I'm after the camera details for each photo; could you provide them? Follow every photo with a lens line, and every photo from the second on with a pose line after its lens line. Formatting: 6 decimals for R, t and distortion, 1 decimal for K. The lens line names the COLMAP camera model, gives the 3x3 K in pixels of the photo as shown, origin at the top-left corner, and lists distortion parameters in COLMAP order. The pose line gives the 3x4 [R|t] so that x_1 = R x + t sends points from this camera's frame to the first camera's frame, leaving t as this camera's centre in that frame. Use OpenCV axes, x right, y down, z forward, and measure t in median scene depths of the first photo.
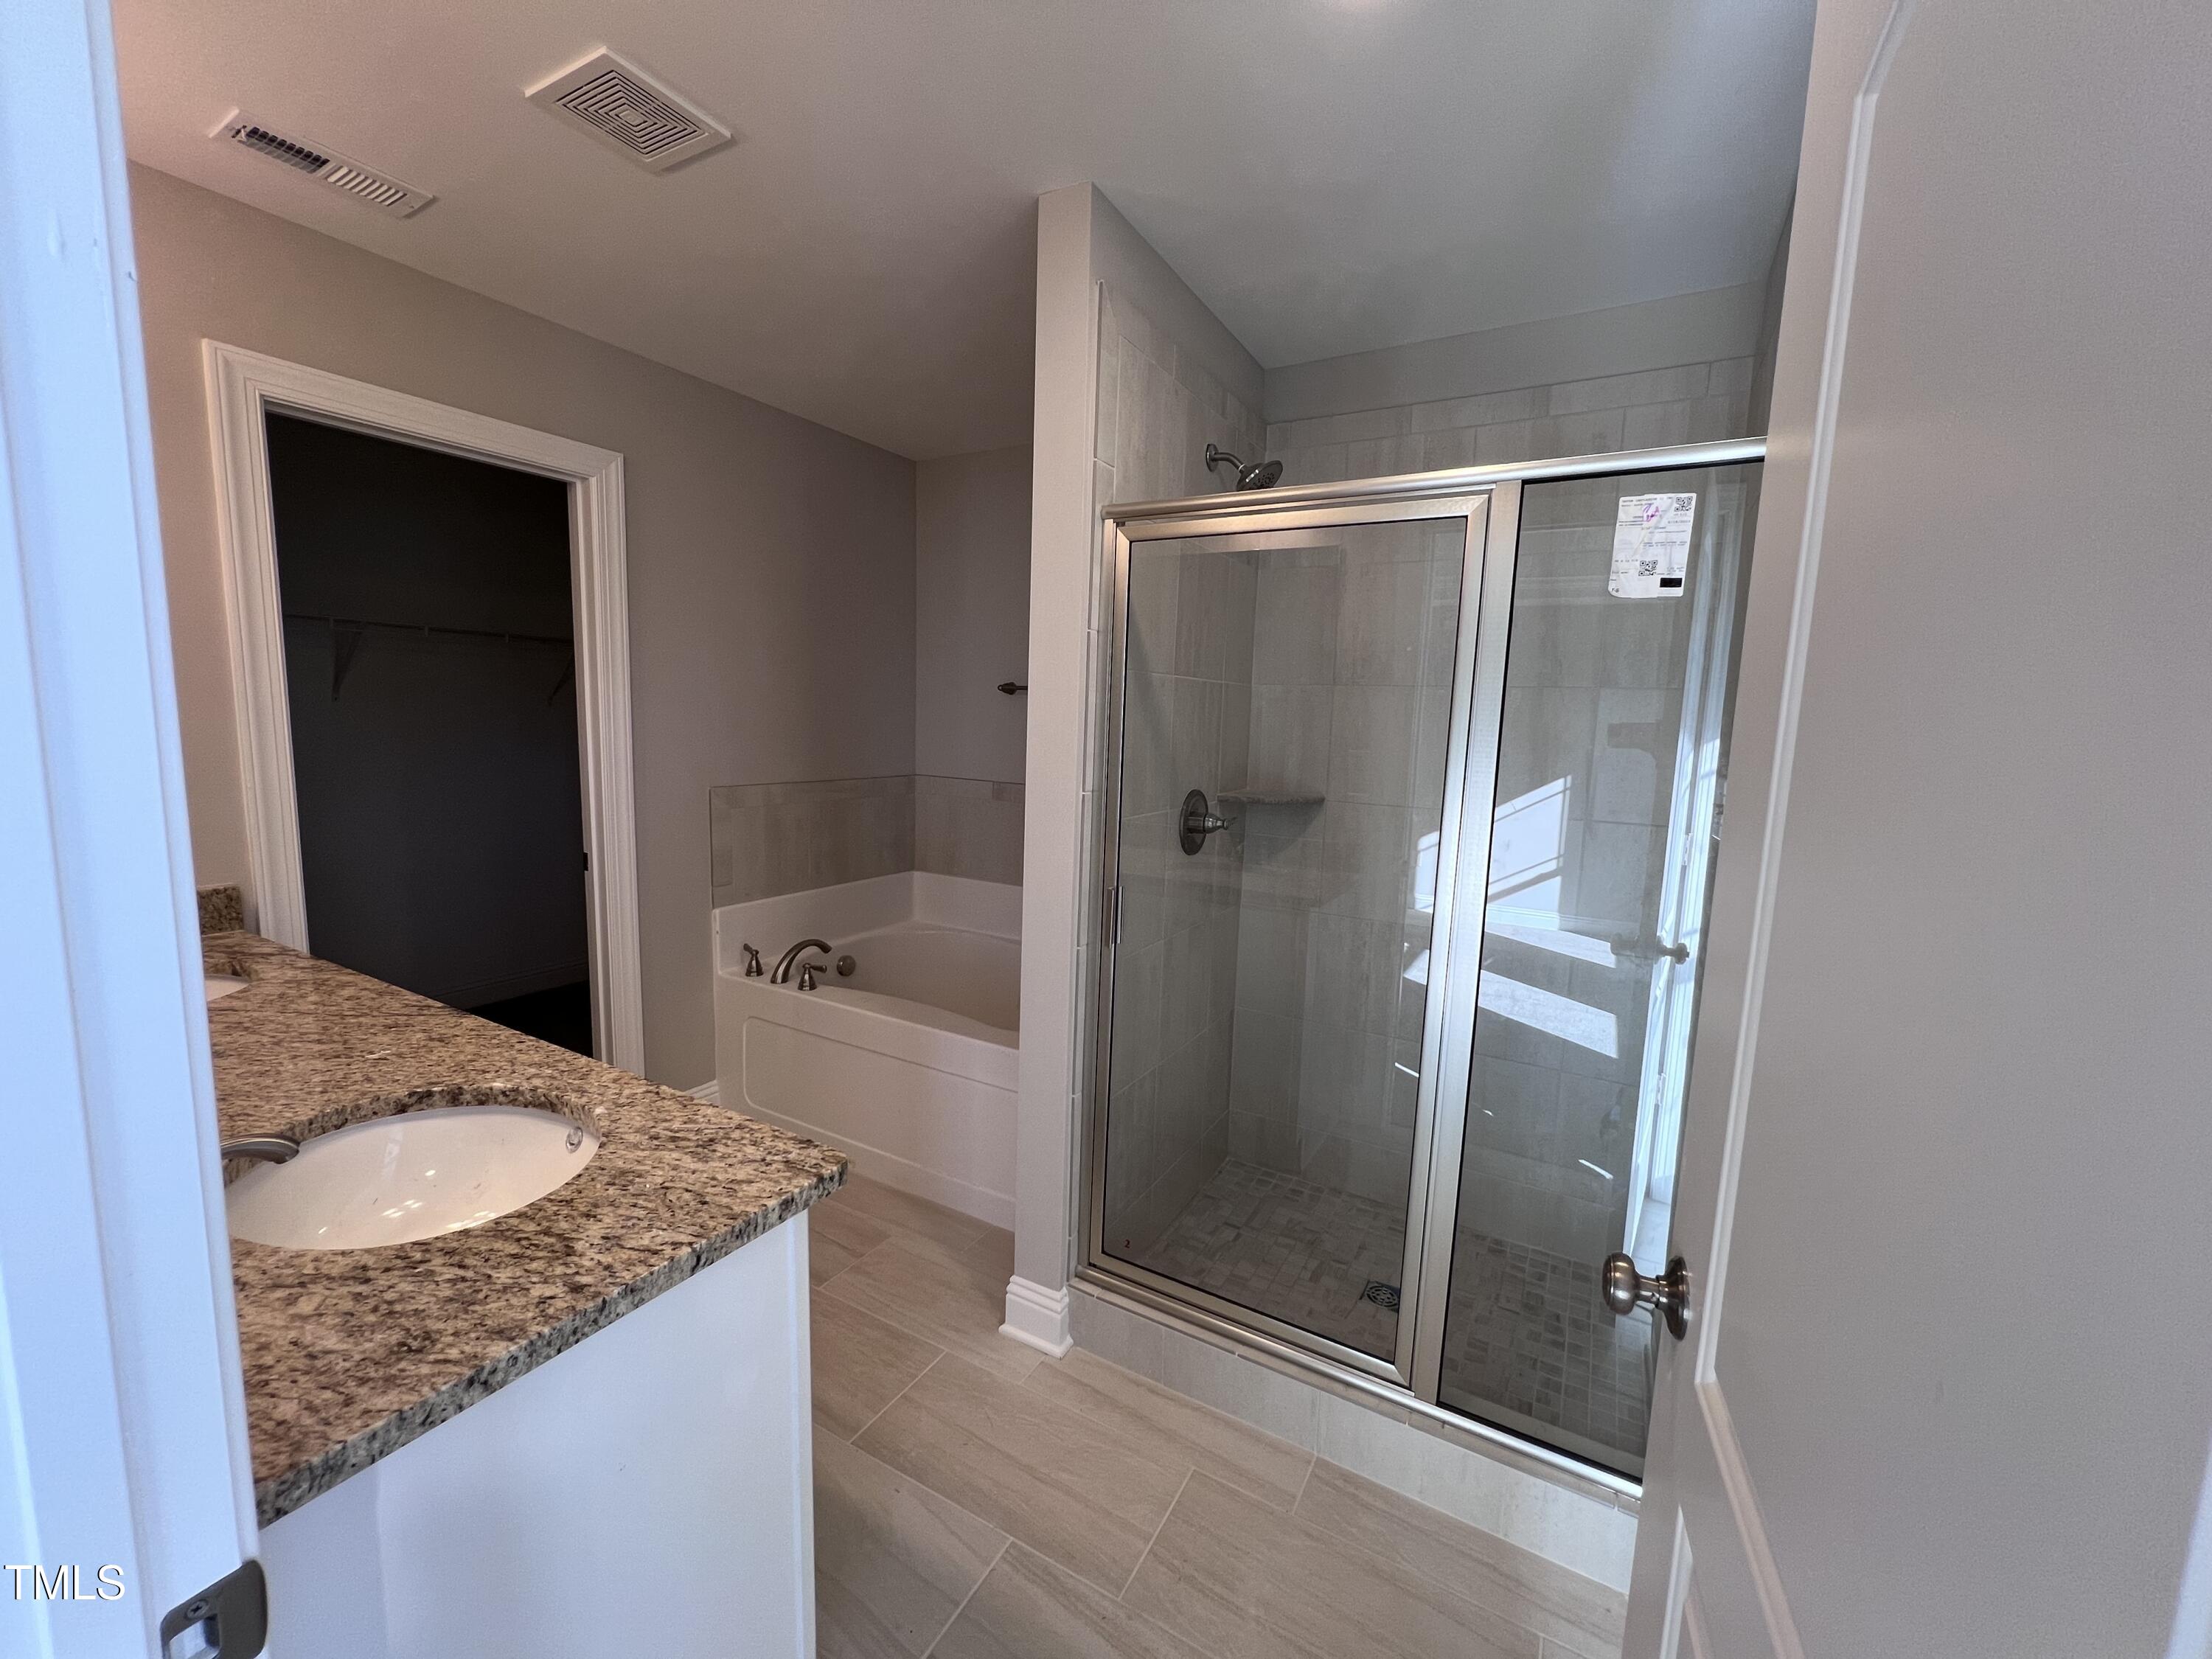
lens RADIAL K [[892.5, 0, 1093.4], [0, 892.5, 822.1], [0, 0, 1]] dist [-0.002063, 0.000615]
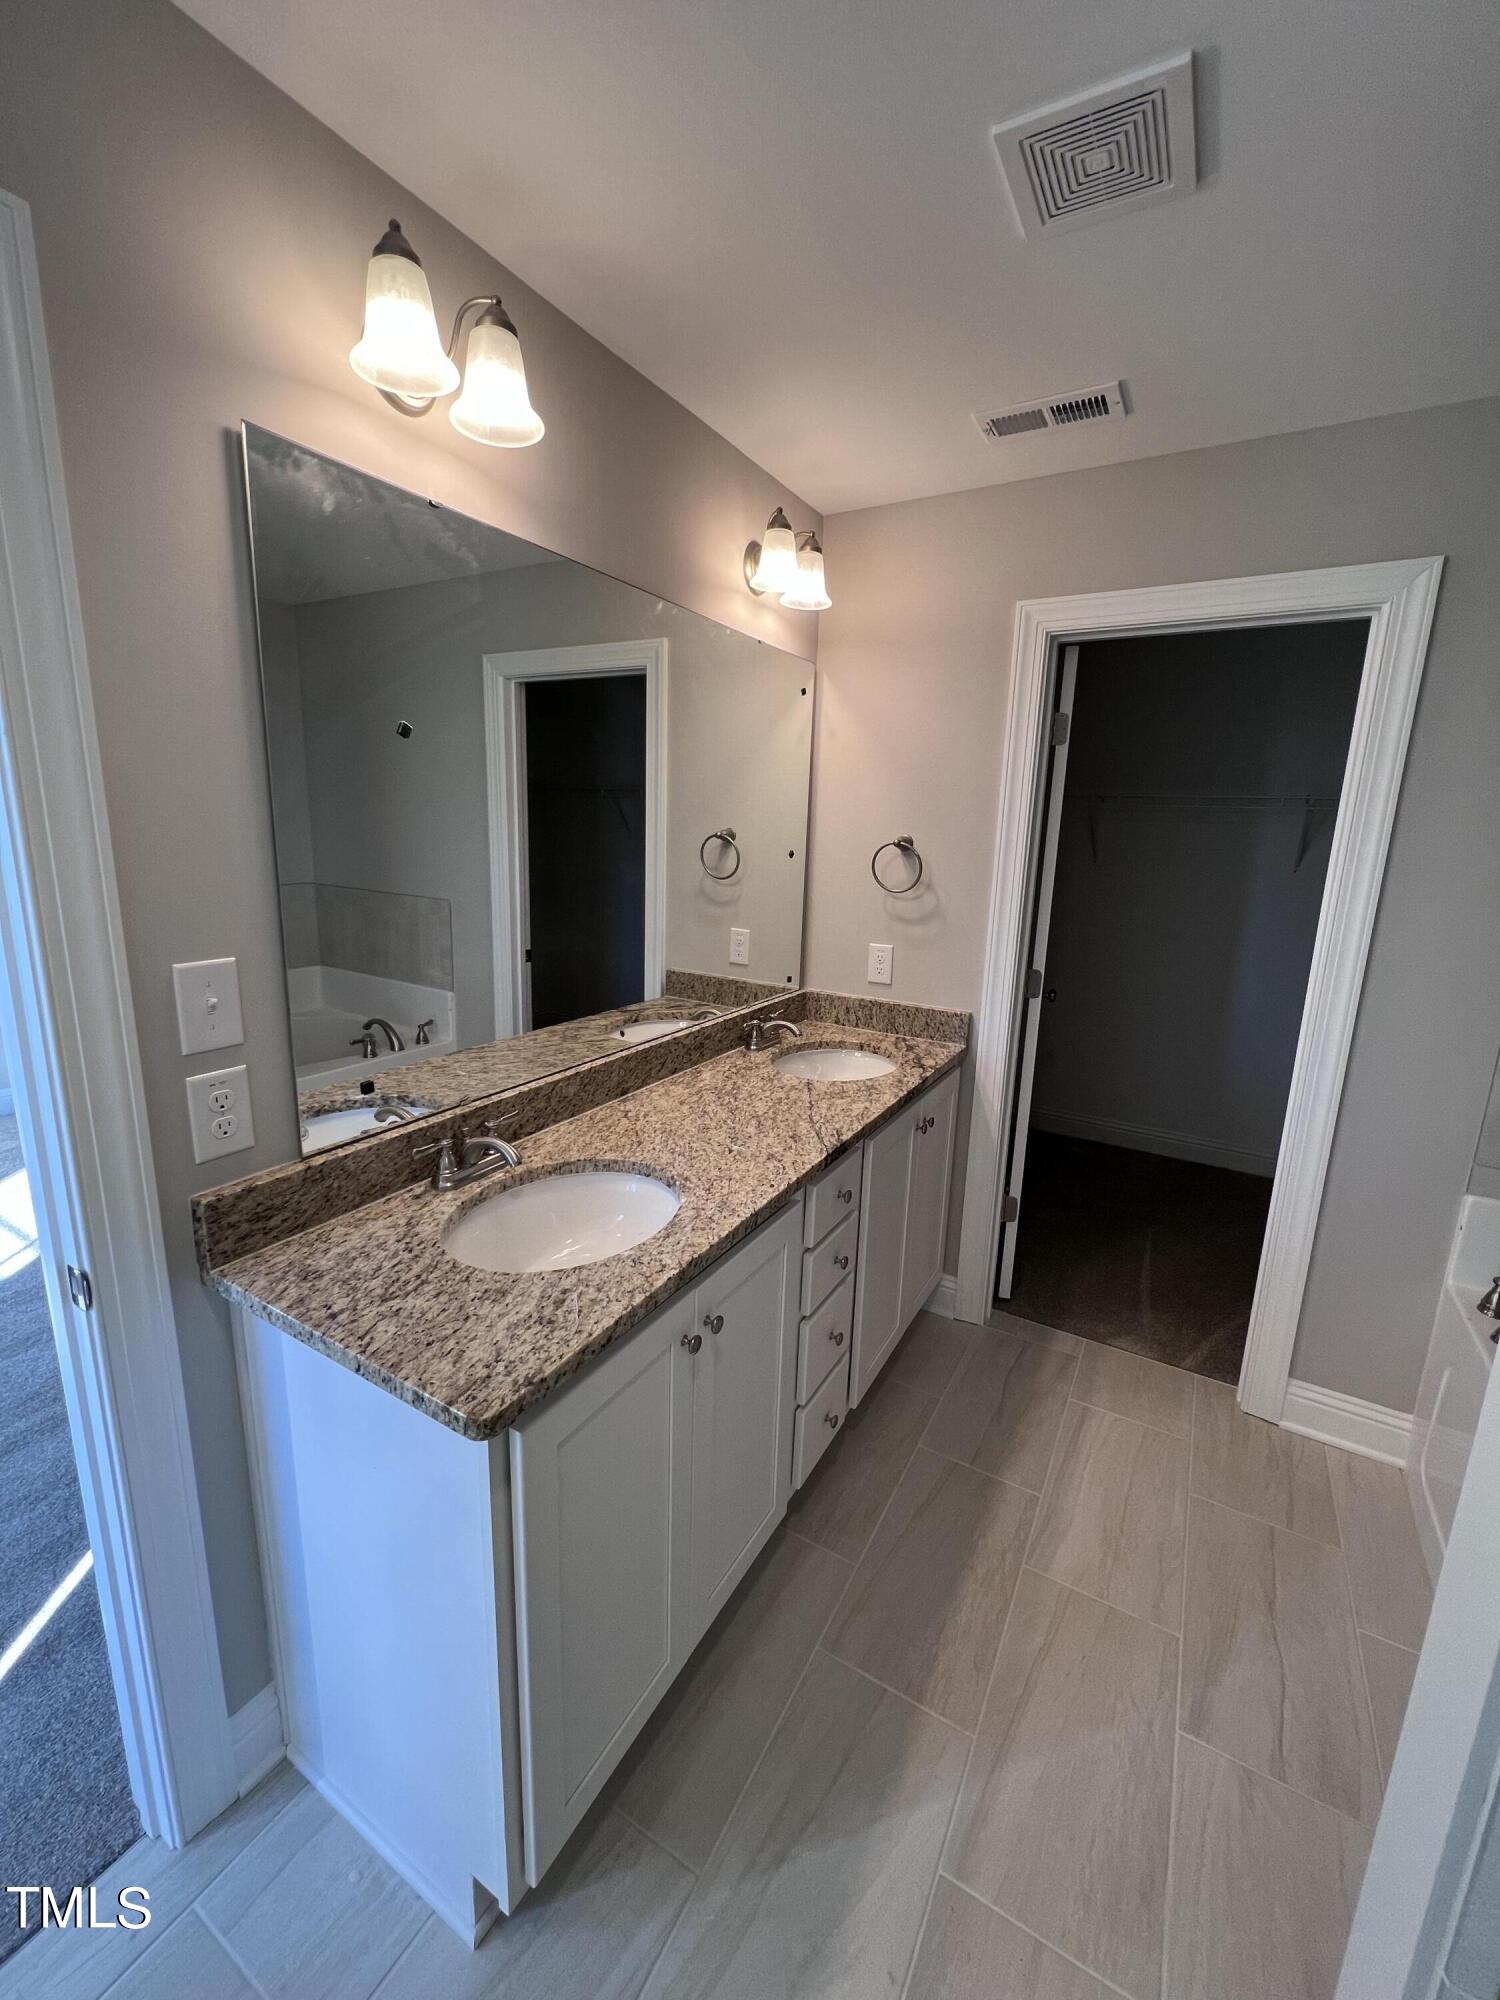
lens RADIAL K [[797.8, 0, 751.6], [0, 797.8, 991.8], [0, 0, 1]] dist [-0.003660, -0.000098]
pose [[-0.003869, 0.172892, -0.984933, 0.324104], [-0.145758, 0.974324, 0.171603, -0.166325], [0.989313, 0.144226, 0.021431, 0.855721]]
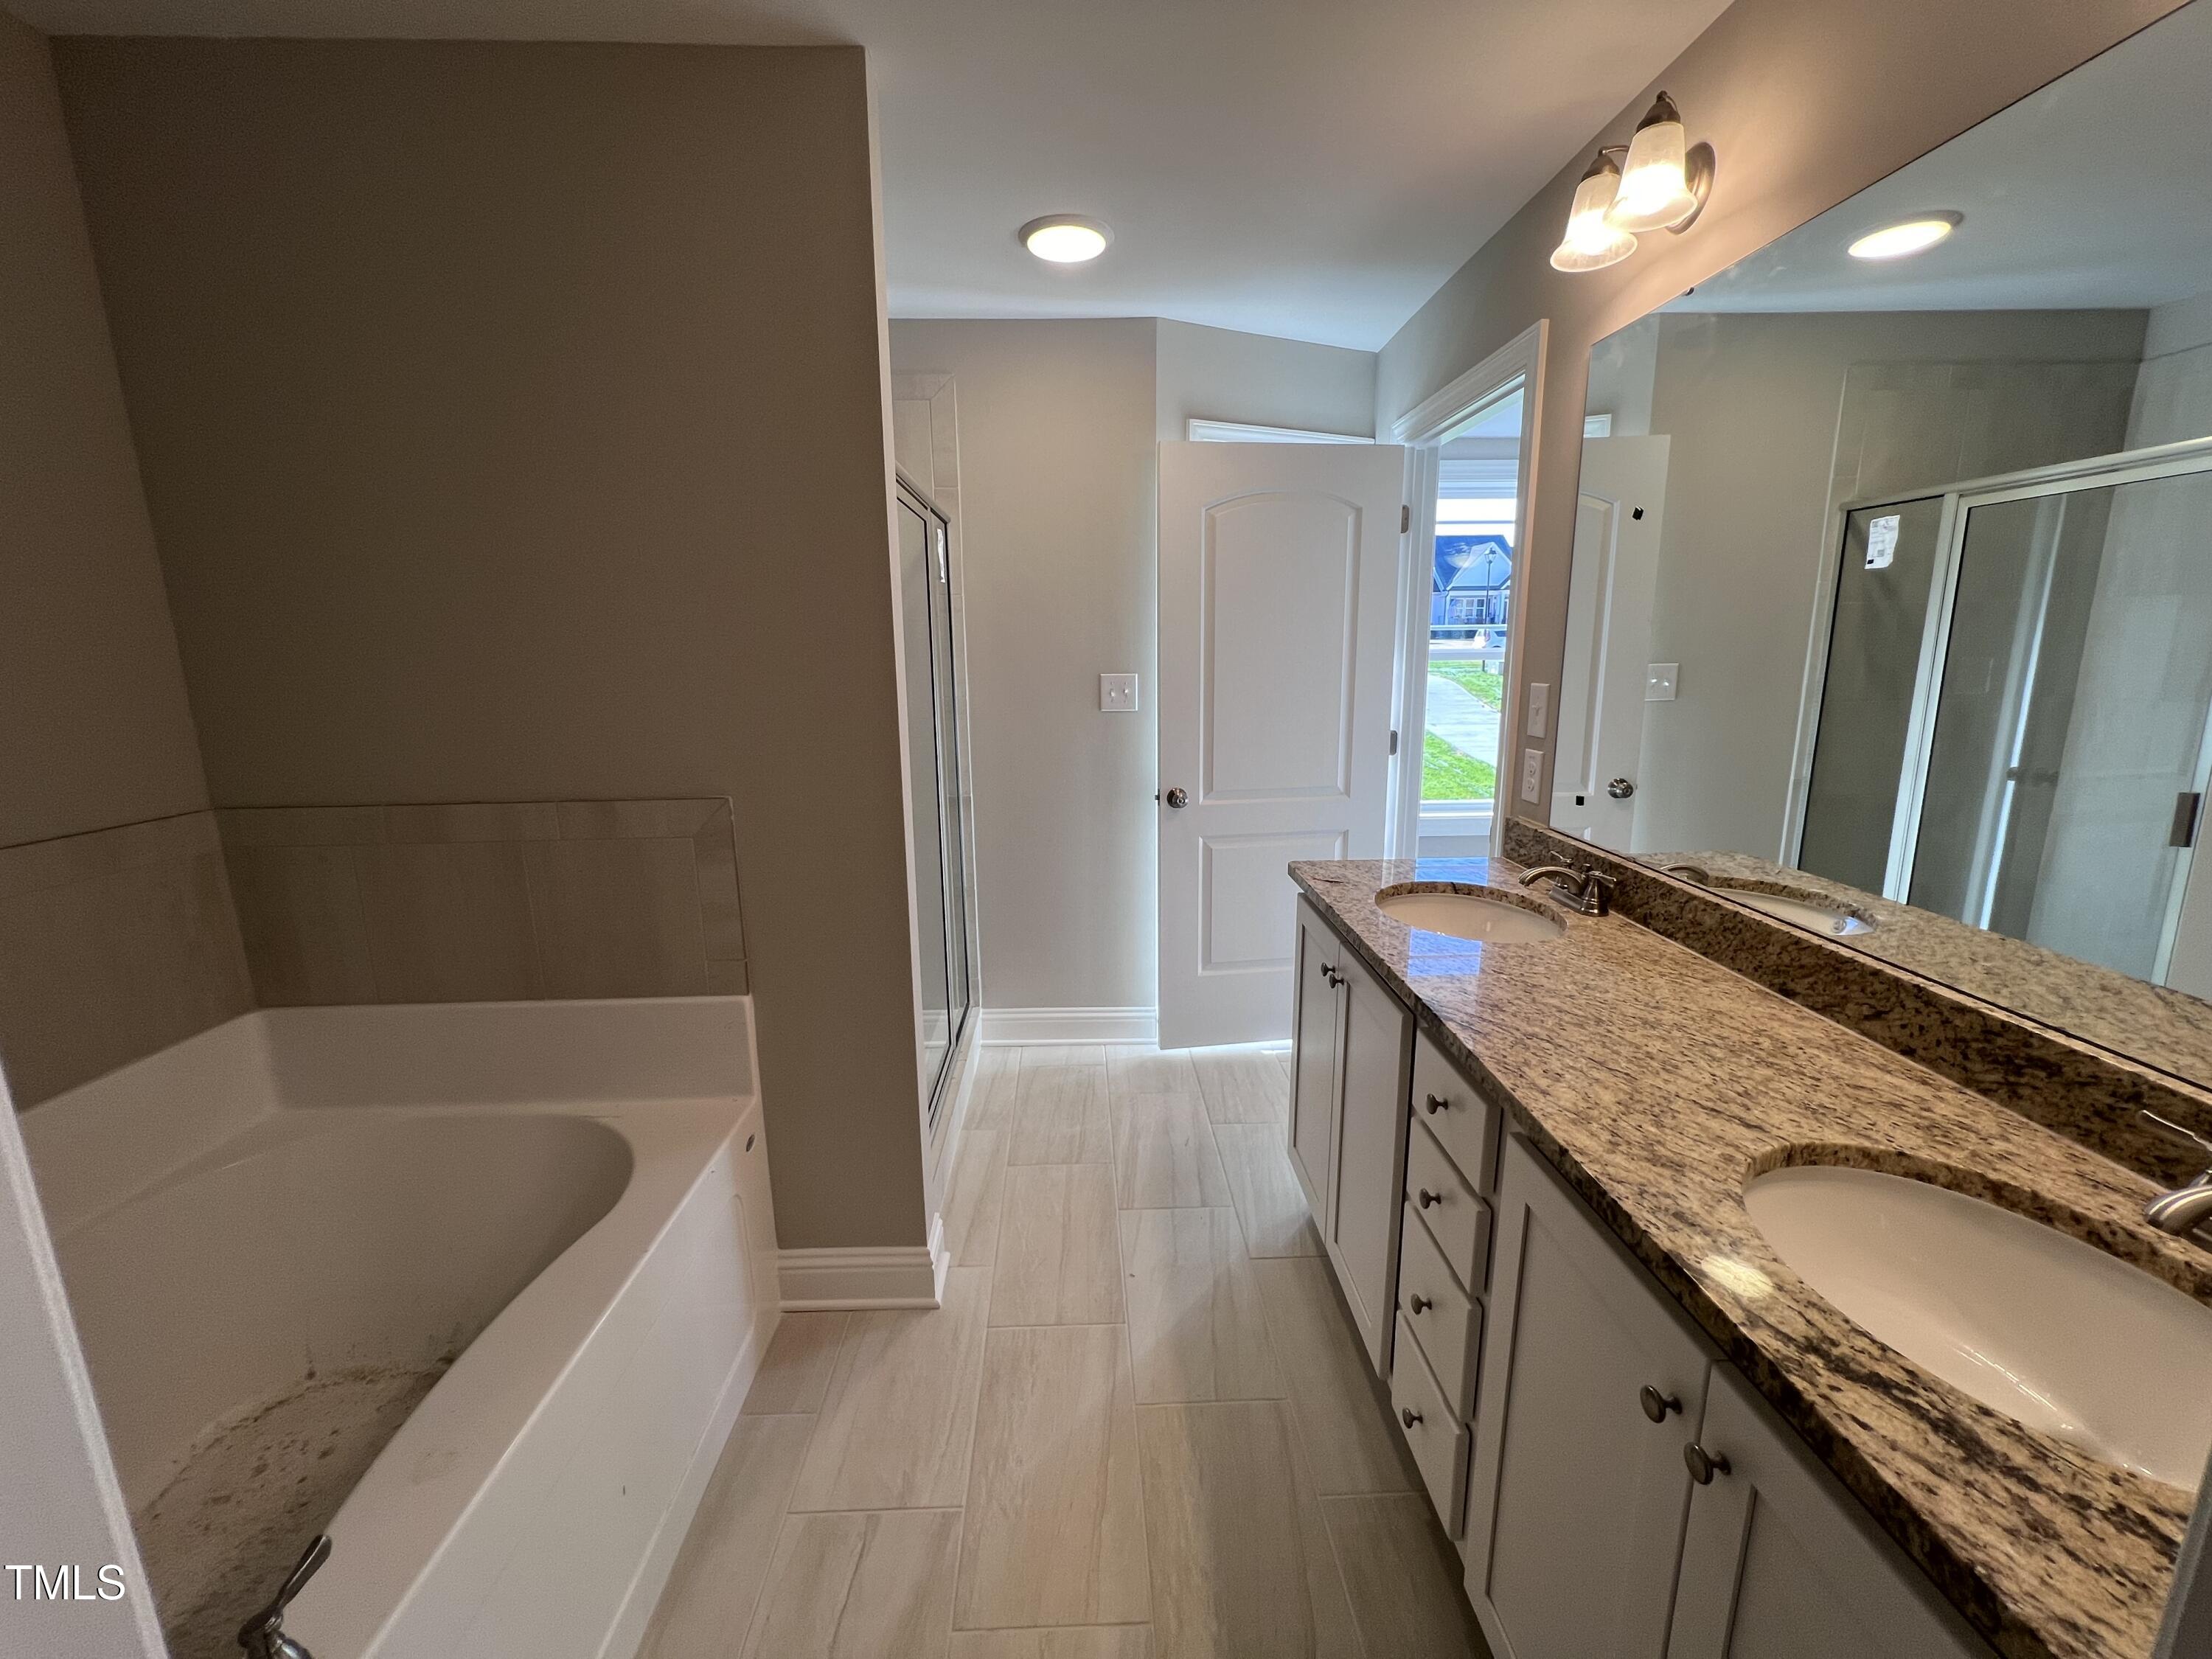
lens RADIAL K [[892.5, 0, 1103.5], [0, 892.5, 828.5], [0, 0, 1]] dist [-0.002063, 0.000615]
pose [[-0.533721, -0.197544, 0.822264, -1.259503], [0.093568, 0.952568, 0.289583, -0.250963], [-0.840468, 0.231495, -0.489922, 1.706955]]
